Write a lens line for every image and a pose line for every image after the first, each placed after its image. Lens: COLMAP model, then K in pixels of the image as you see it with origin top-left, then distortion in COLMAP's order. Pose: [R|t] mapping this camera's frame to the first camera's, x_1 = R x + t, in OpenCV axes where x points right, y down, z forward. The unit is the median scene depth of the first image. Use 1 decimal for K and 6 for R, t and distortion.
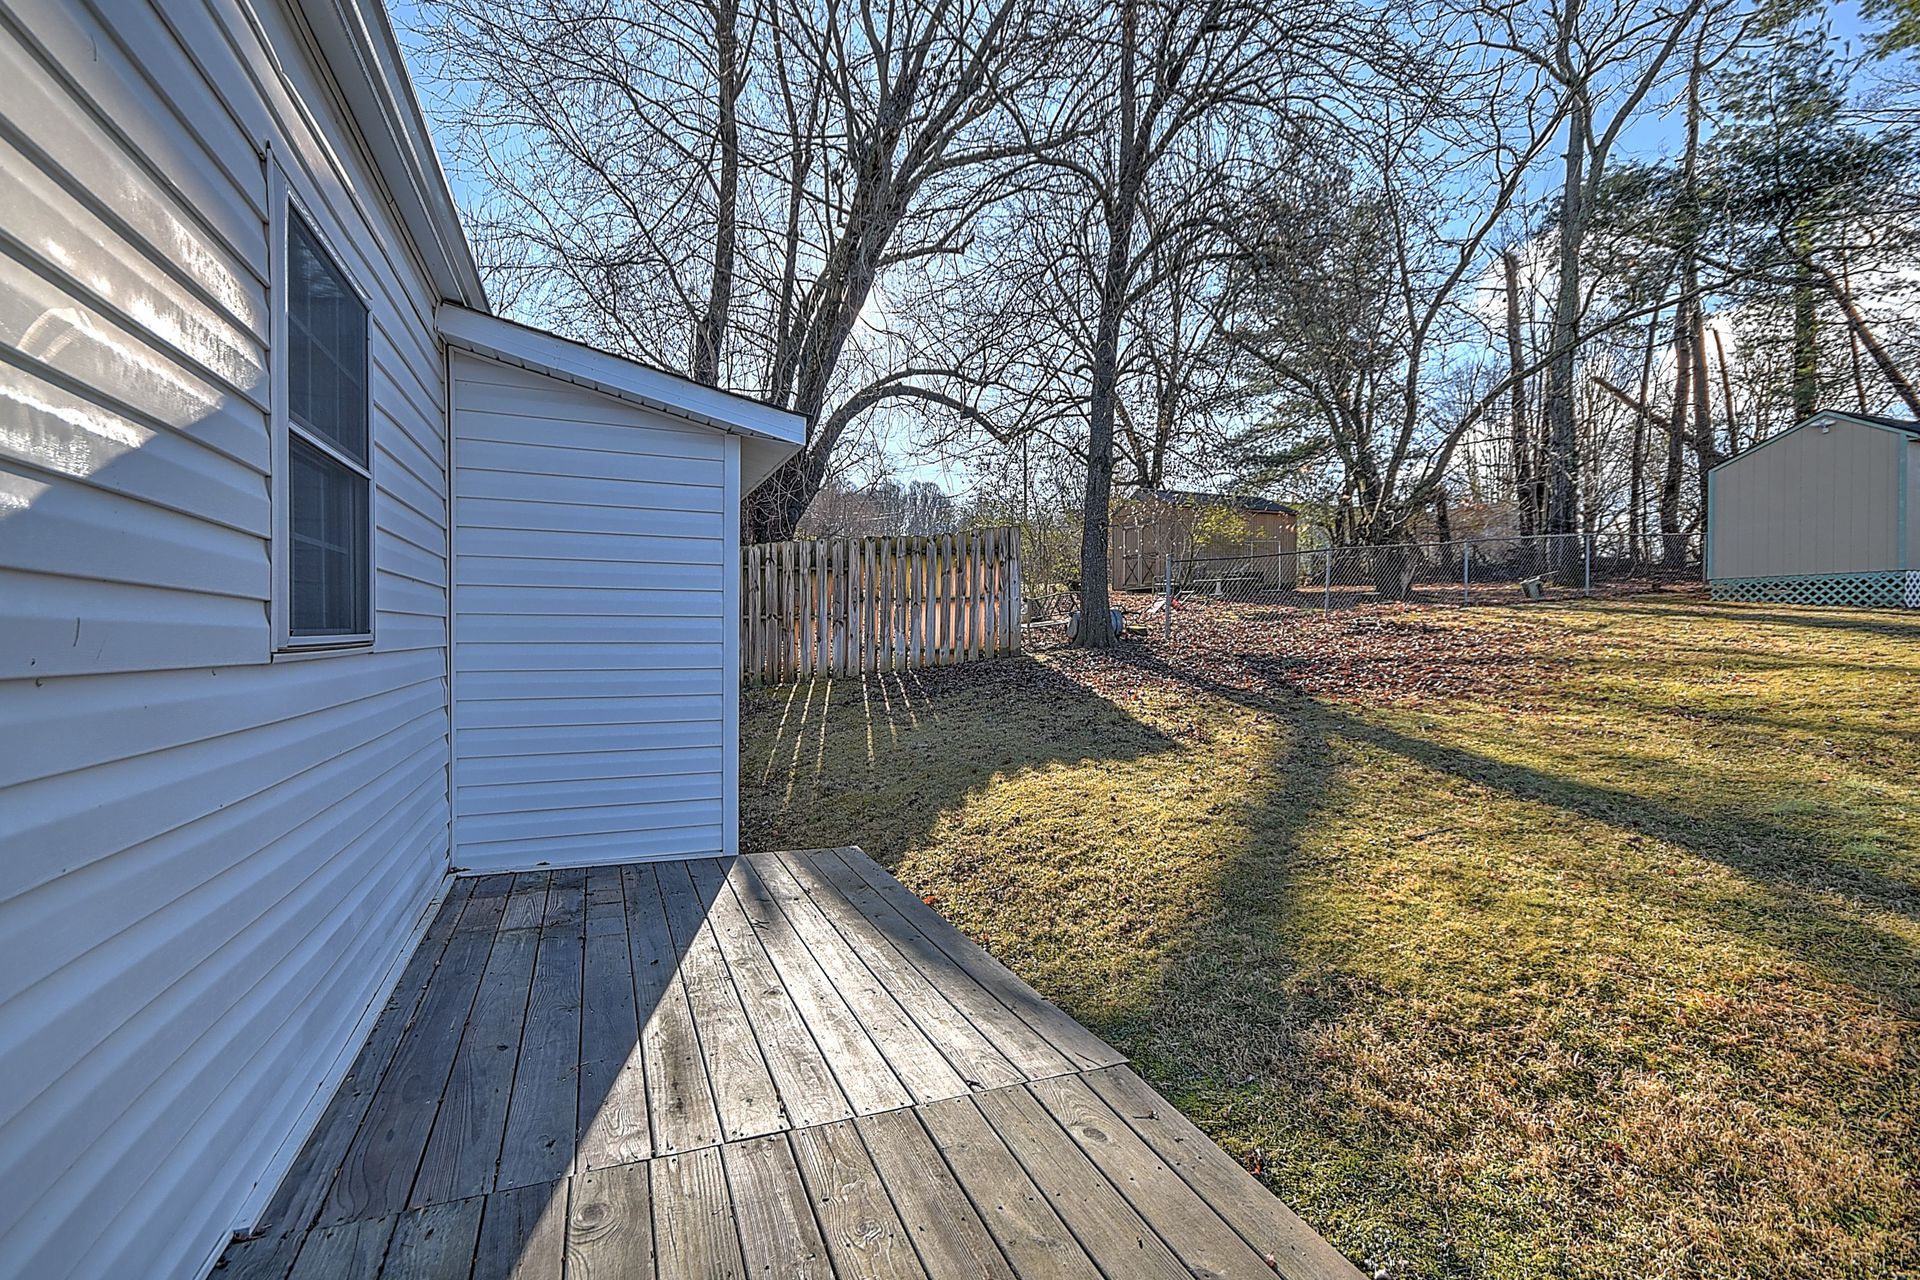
lens RADIAL K [[871.9, 0, 962.1], [0, 871.9, 644.4], [0, 0, 1]] dist [0.032713, -0.015357]
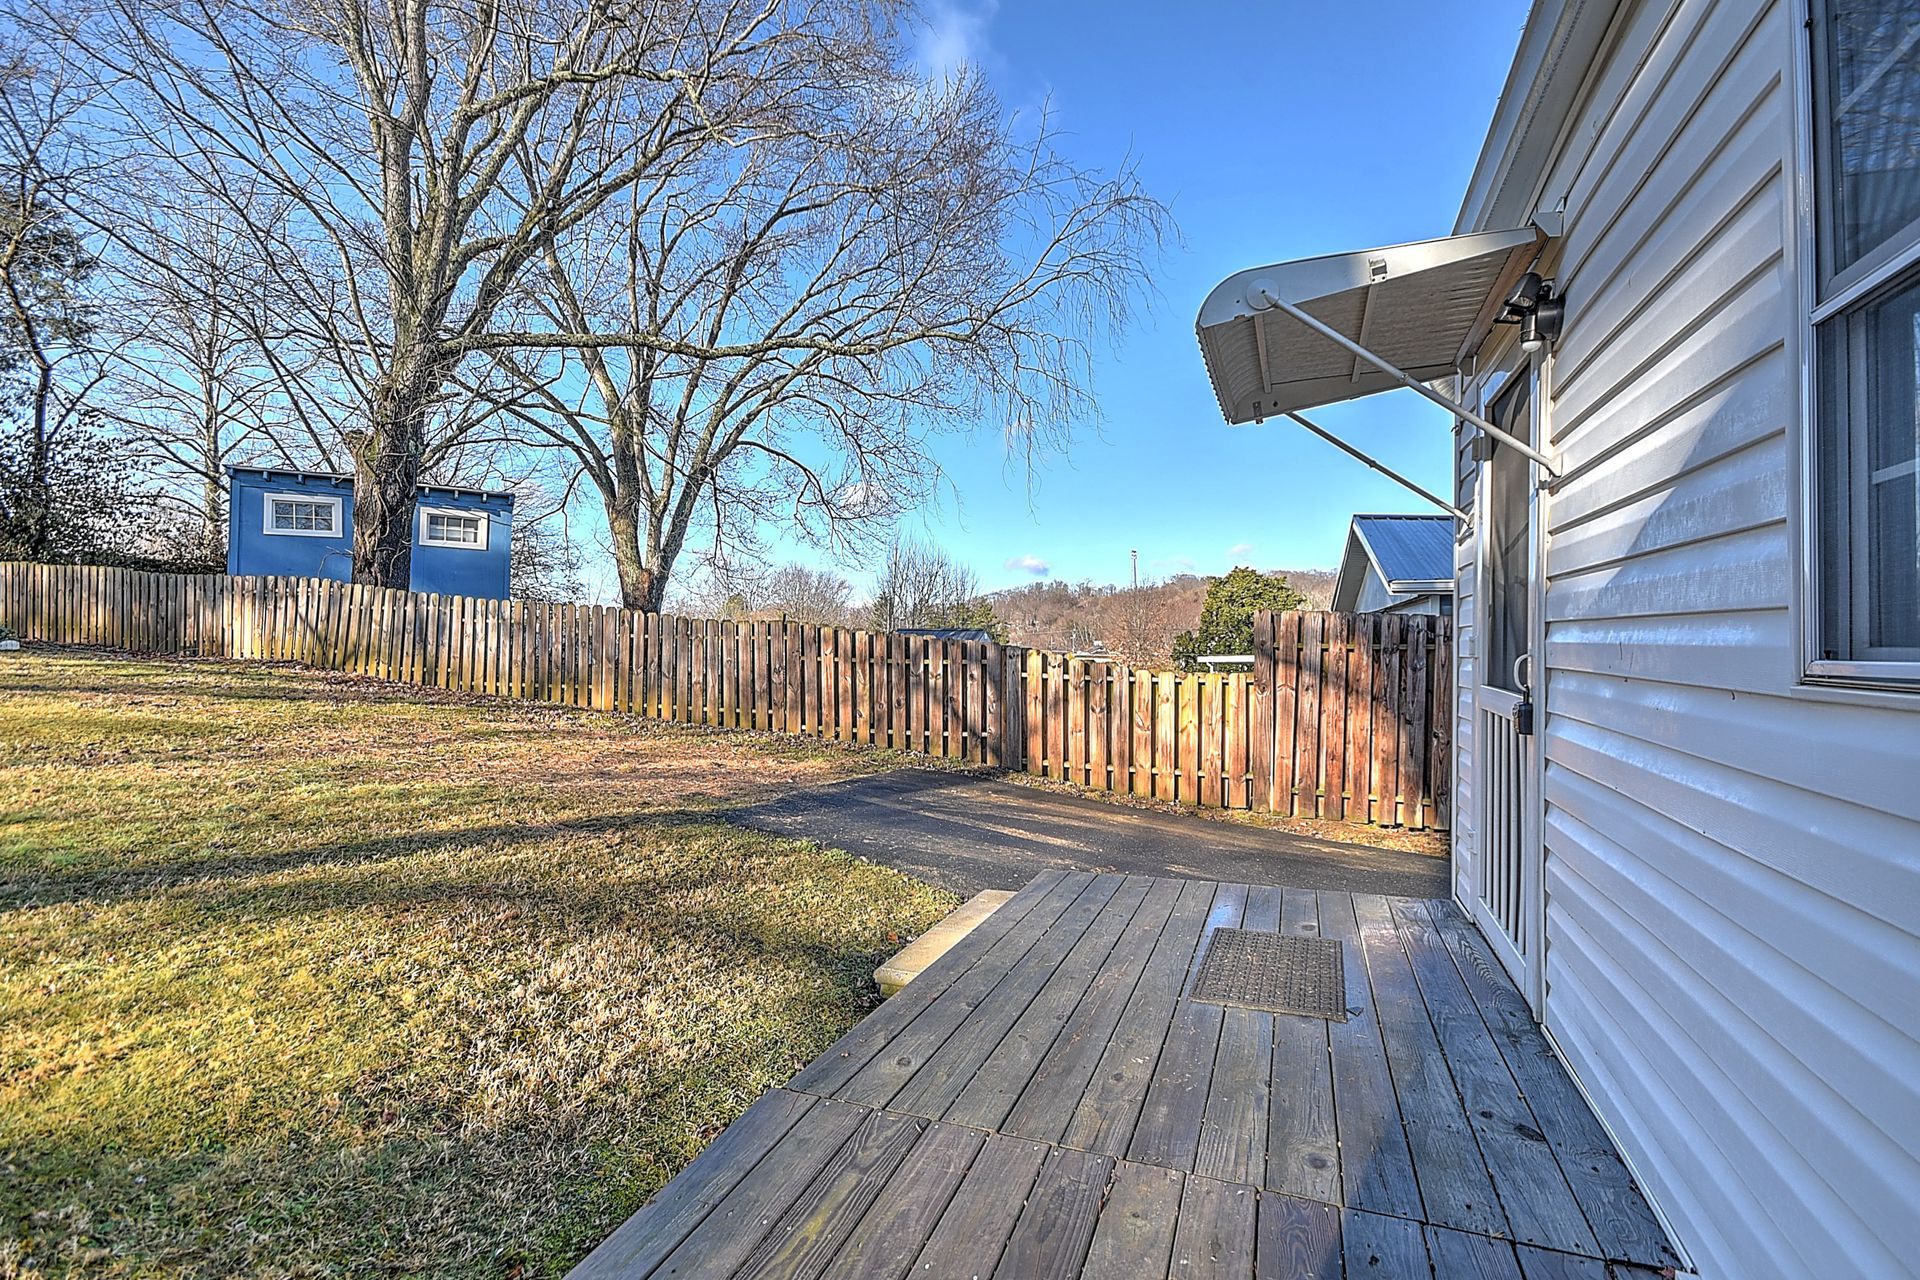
lens RADIAL K [[871.9, 0, 962.1], [0, 871.9, 644.4], [0, 0, 1]] dist [0.032713, -0.015357]
pose [[-0.726353, -0.004983, 0.687304, -0.064002], [0.005387, 0.999902, 0.012943, -0.002907], [-0.687300, 0.013104, -0.726255, 0.158367]]
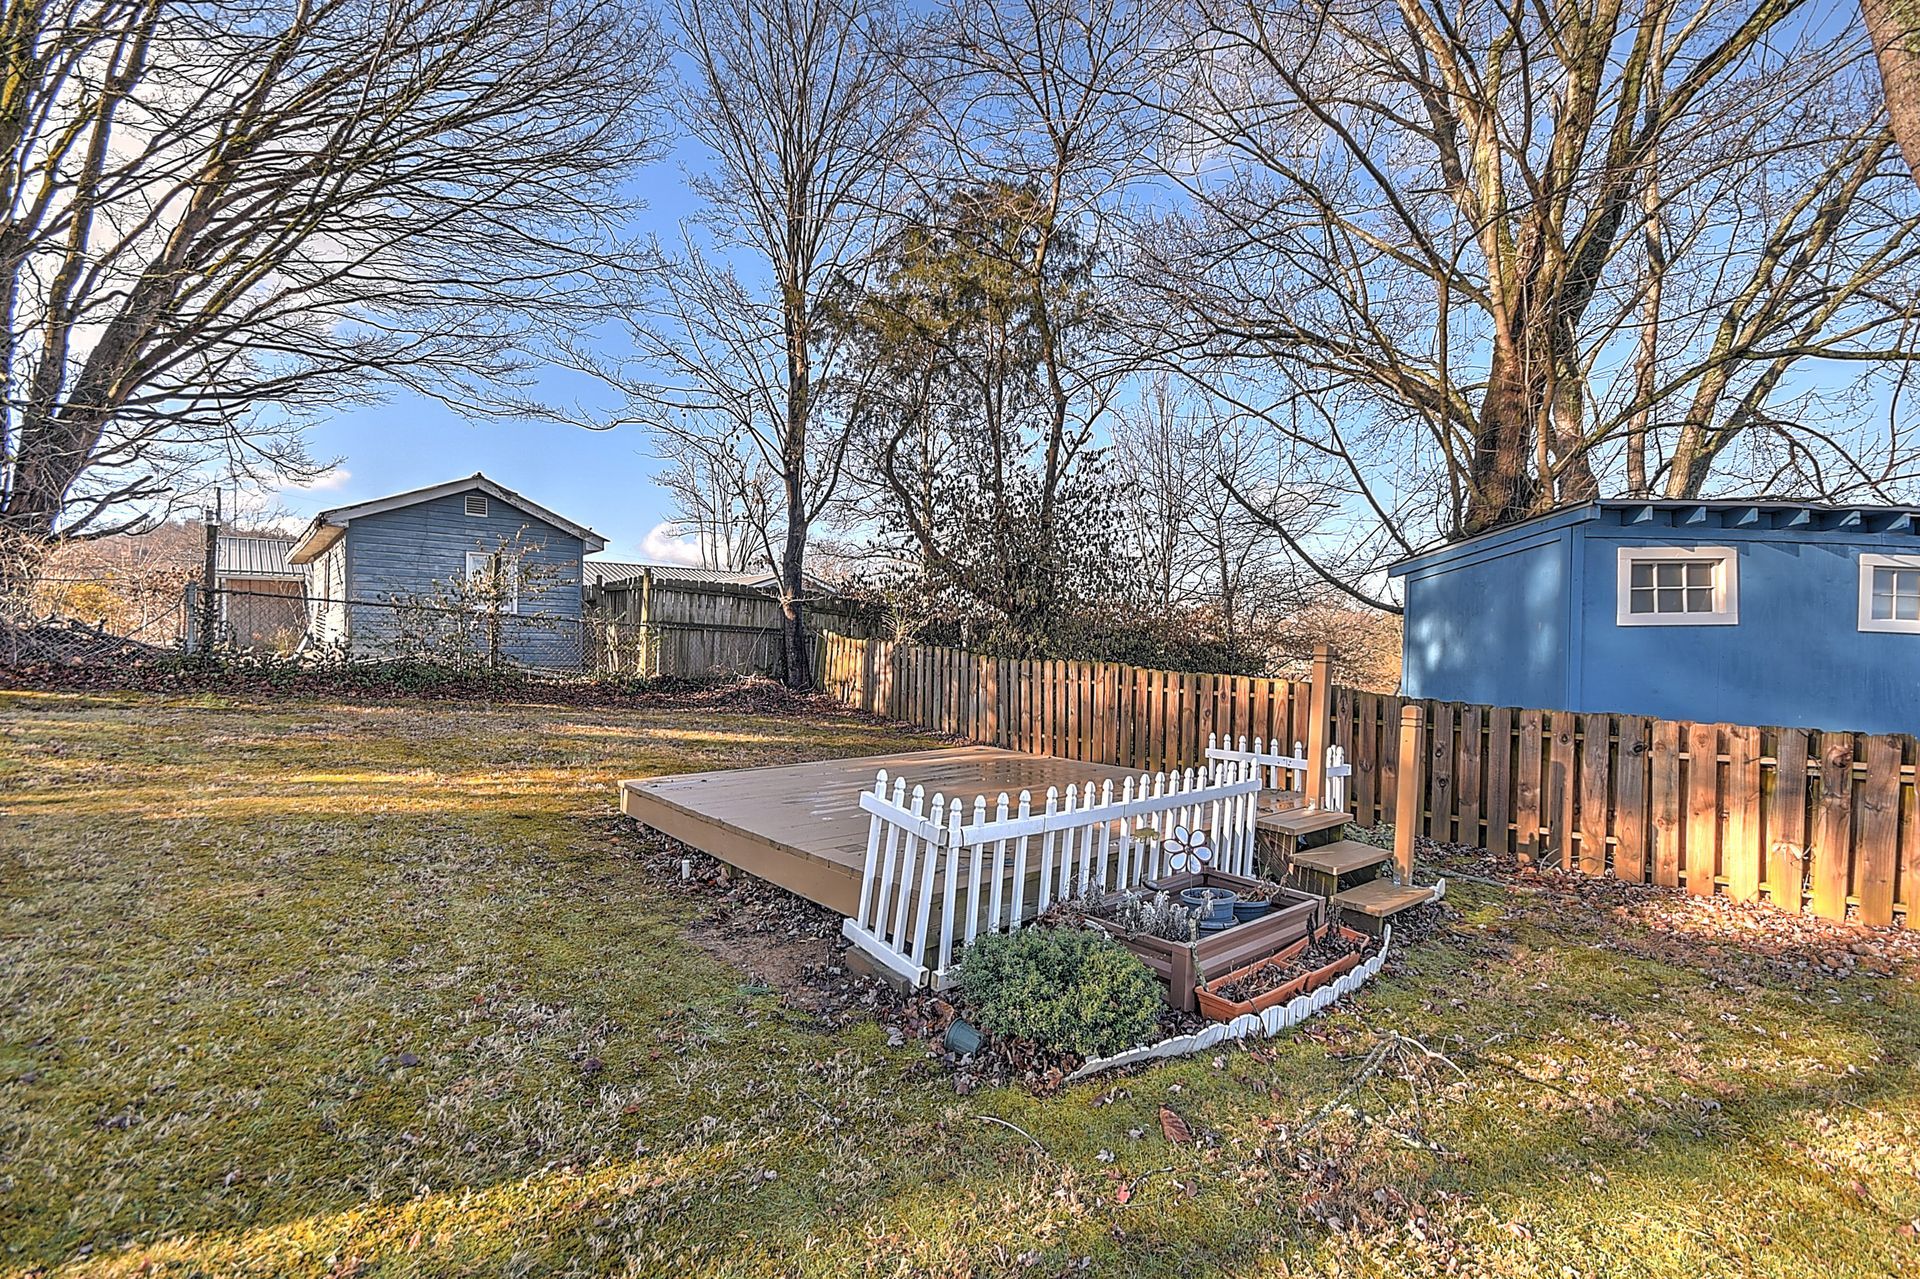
lens RADIAL K [[849.1, 0, 960.0], [0, 849.1, 639.5], [0, 0, 1]] dist [0.010426, -0.000451]
pose [[-0.299011, 0.007999, 0.954216, 0.480416], [0.010859, 0.999929, -0.004979, -0.069841], [-0.954188, 0.008873, -0.299077, 0.363369]]
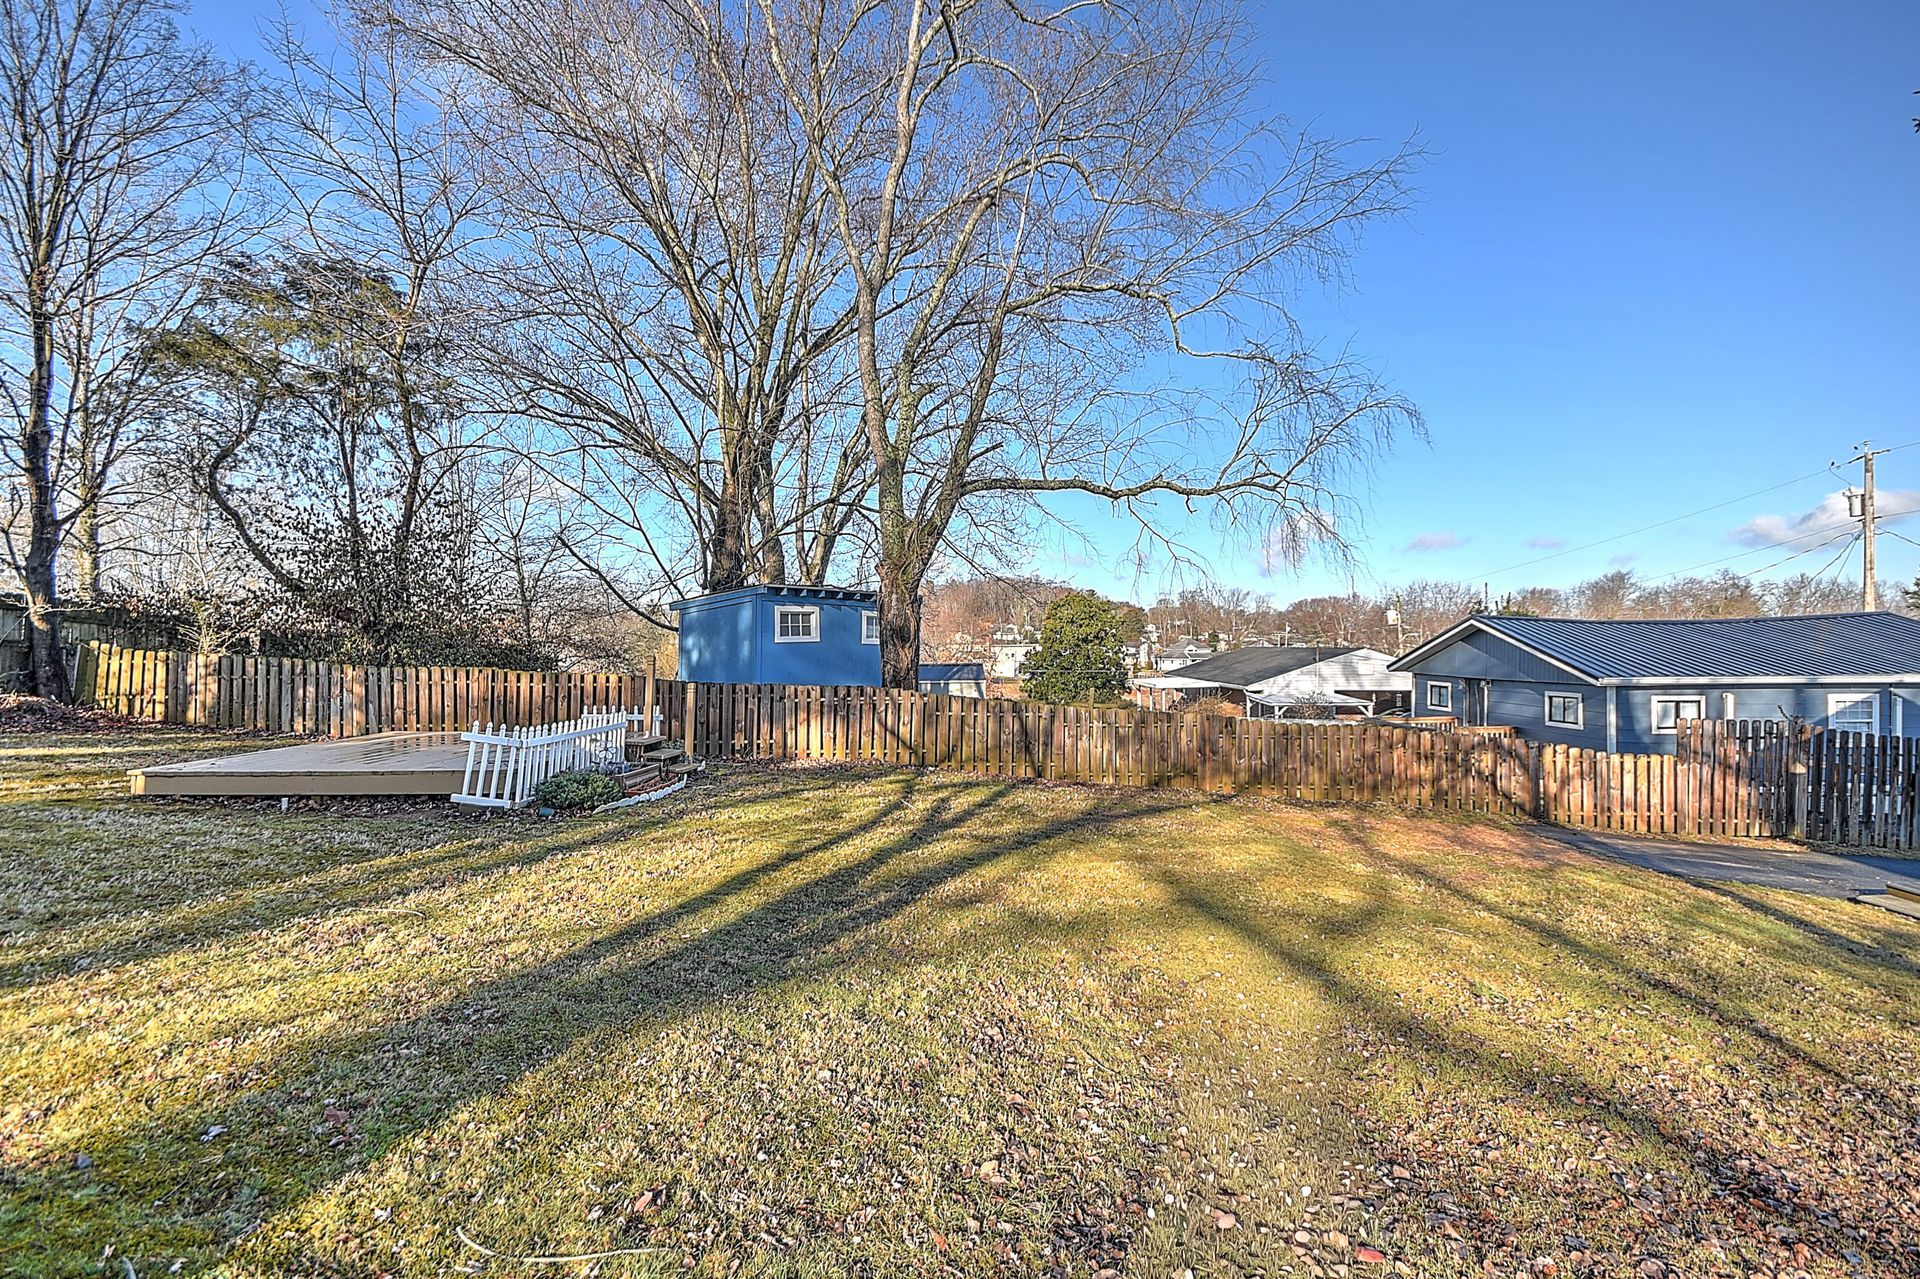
lens RADIAL K [[871.9, 0, 962.1], [0, 871.9, 643.9], [0, 0, 1]] dist [0.032713, -0.015357]
pose [[-0.902002, 0.004926, 0.431704, 0.284665], [0.014428, 0.999720, 0.018738, -0.083230], [-0.431491, 0.023130, -0.901821, 0.587783]]
